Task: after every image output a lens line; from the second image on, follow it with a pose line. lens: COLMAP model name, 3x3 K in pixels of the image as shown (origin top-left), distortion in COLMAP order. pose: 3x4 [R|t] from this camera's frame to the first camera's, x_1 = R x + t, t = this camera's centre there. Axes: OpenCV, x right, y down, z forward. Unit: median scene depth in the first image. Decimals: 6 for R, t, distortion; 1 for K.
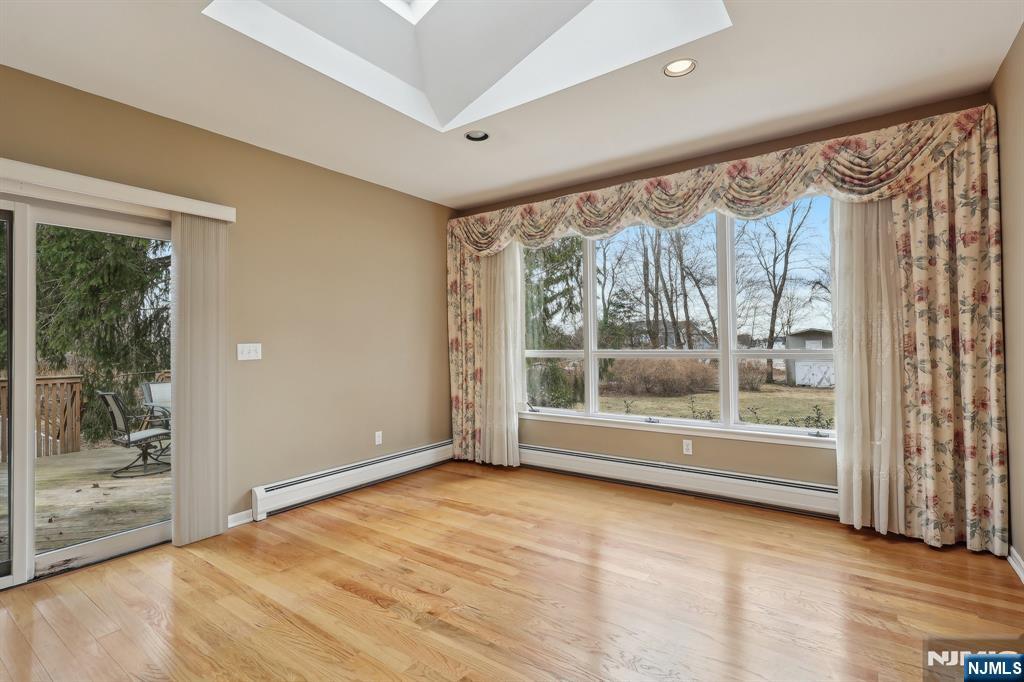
lens RADIAL K [[480.2, 0, 516.7], [0, 480.2, 334.9], [0, 0, 1]] dist [0.004180, -0.000899]
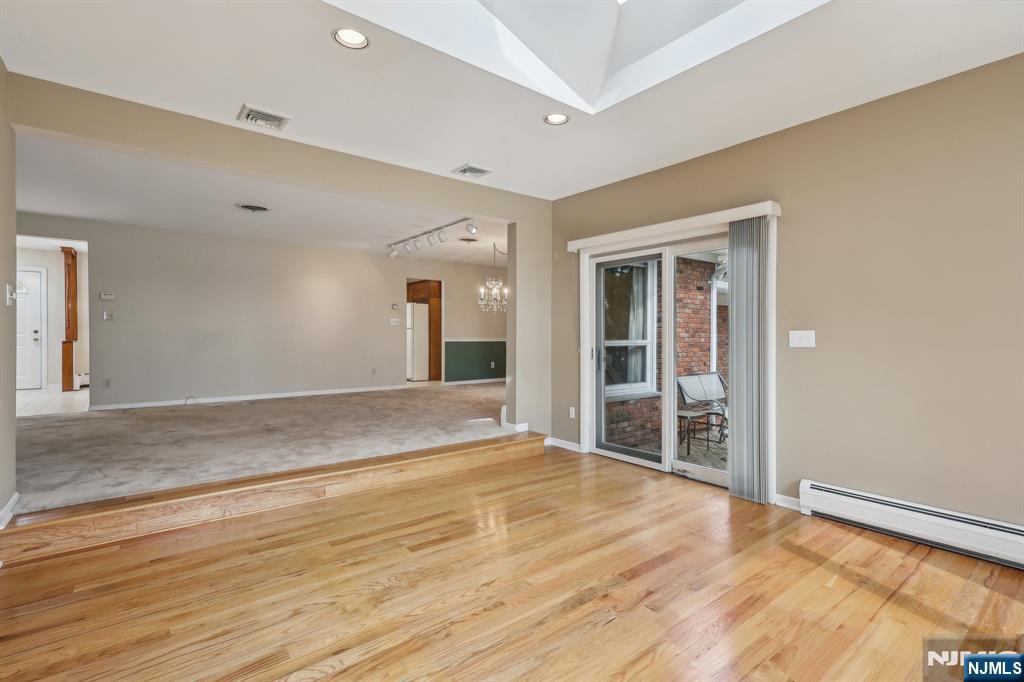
lens RADIAL K [[480.2, 0, 512.9], [0, 480.2, 340.8], [0, 0, 1]] dist [0.004180, -0.000899]
pose [[-0.273903, 0.023193, -0.961478, 0.534960], [0.015532, 0.999685, 0.019690, 0.010701], [0.961632, -0.009541, -0.274177, 0.699171]]
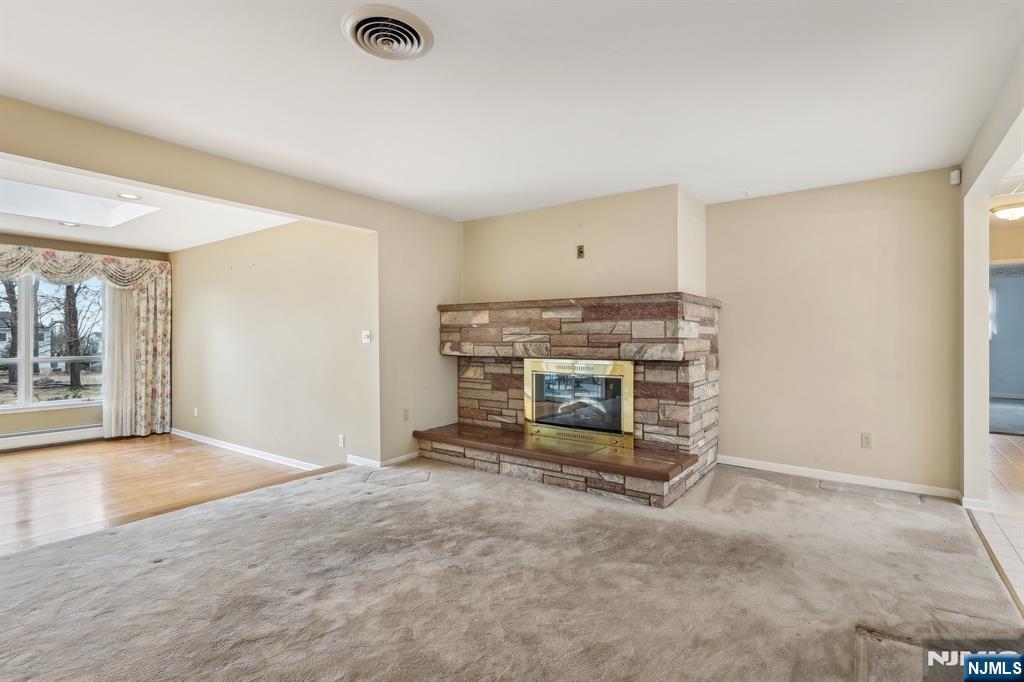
lens RADIAL K [[480.2, 0, 513.5], [0, 480.2, 339.1], [0, 0, 1]] dist [0.004180, -0.000899]
pose [[-0.009984, 0.014499, 0.999845, -1.327356], [-0.017714, 0.999735, -0.014674, -0.041595], [-0.999793, -0.017858, -0.009724, -0.690686]]
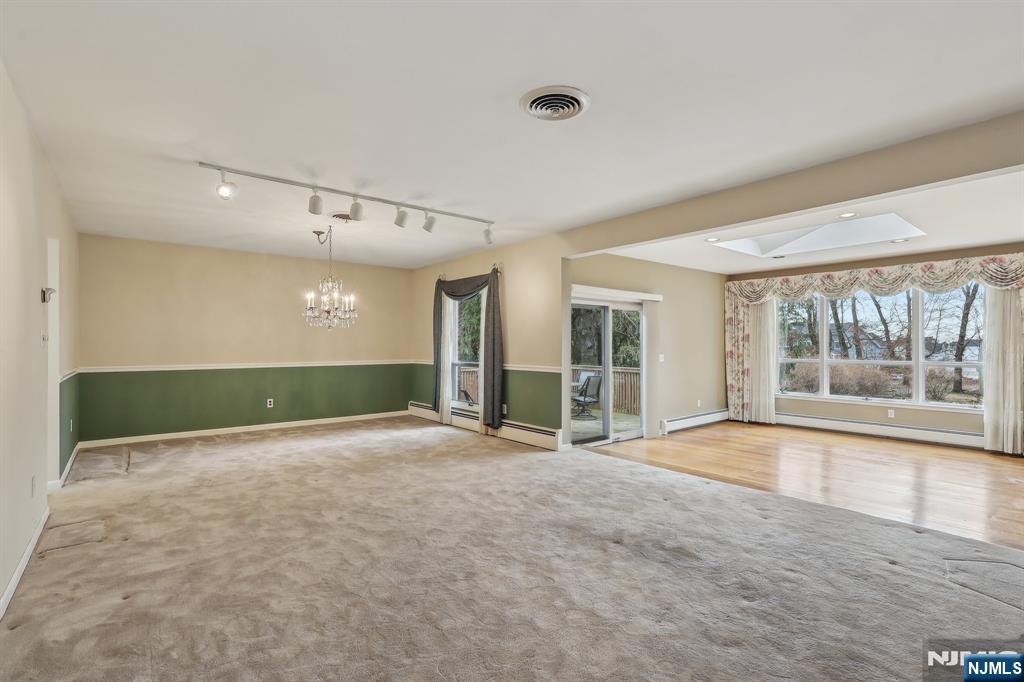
lens RADIAL K [[480.2, 0, 514.3], [0, 480.2, 343.6], [0, 0, 1]] dist [0.004180, -0.000899]
pose [[0.965254, 0.012224, -0.261027, -0.626686], [-0.007129, 0.999765, 0.020459, -0.070801], [0.261216, -0.017888, 0.965115, -1.289629]]
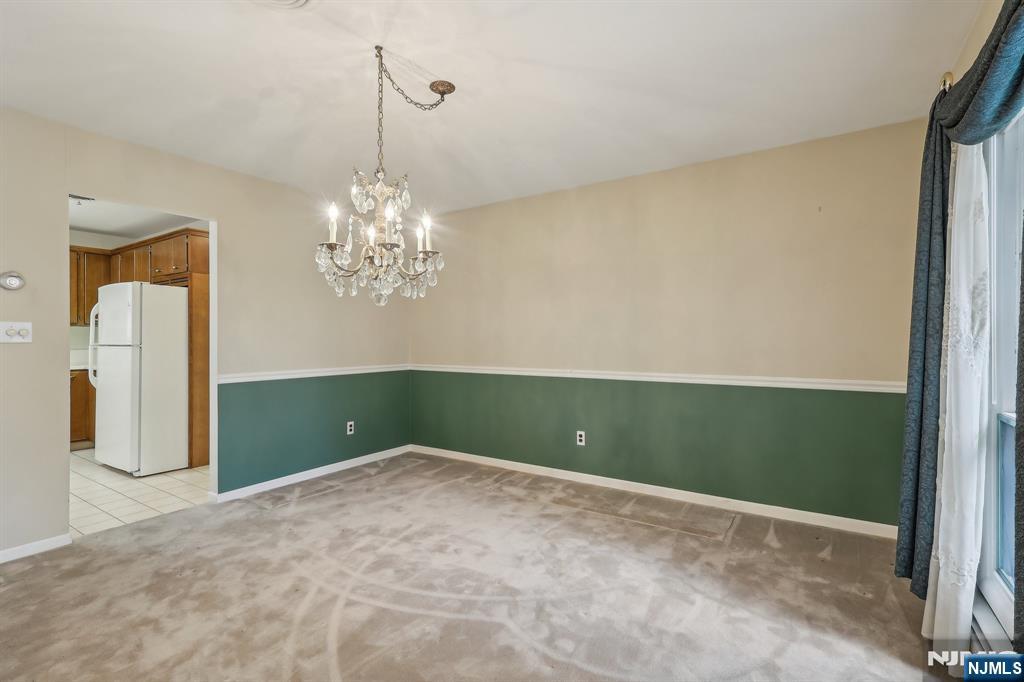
lens RADIAL K [[480.2, 0, 514.1], [0, 480.2, 343.5], [0, 0, 1]] dist [0.004180, -0.000899]
pose [[0.048108, 0.025888, -0.998507, -0.965108], [0.016665, 0.999504, 0.026717, -0.040321], [0.998703, -0.017925, 0.047652, 0.149391]]
